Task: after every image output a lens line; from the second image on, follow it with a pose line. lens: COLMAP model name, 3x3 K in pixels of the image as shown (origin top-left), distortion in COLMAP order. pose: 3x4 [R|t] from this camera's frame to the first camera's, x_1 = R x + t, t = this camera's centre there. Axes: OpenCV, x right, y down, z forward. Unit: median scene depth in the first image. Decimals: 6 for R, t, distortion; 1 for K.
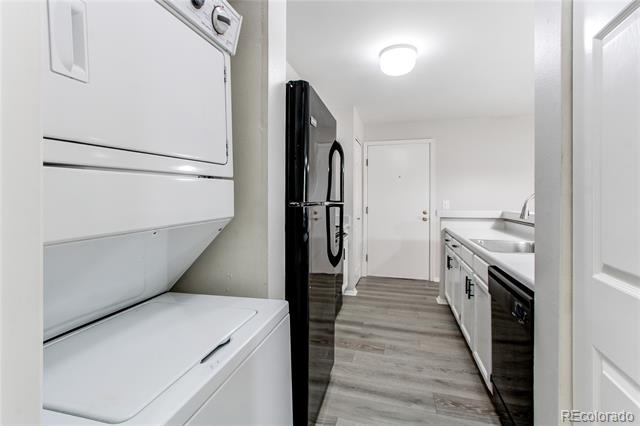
lens RADIAL K [[304.7, 0, 317.7], [0, 304.7, 200.1], [0, 0, 1]] dist [-0.004695, -0.000158]
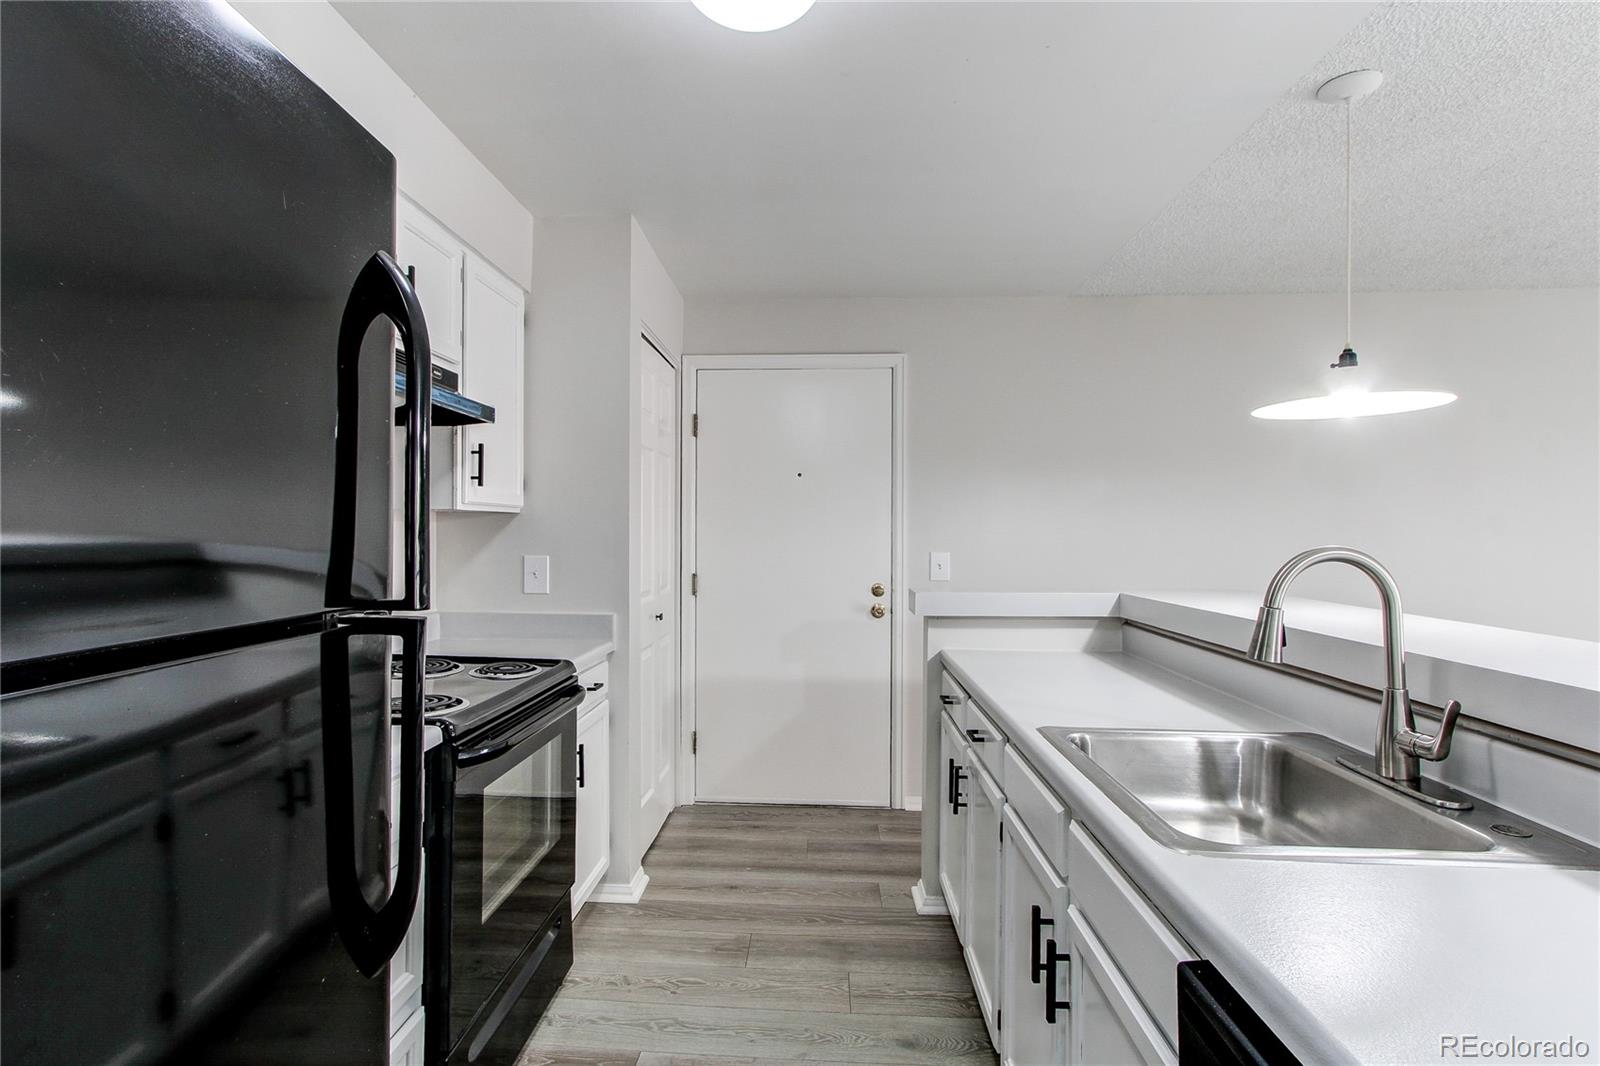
lens RADIAL K [[761.8, 0, 798.3], [0, 761.8, 530.5], [0, 0, 1]] dist [-0.004695, -0.000158]
pose [[0.975058, 0.002458, 0.221938, 0.113554], [-0.001831, 0.999994, -0.003033, -0.021635], [-0.221944, 0.002551, 0.975056, 0.293392]]
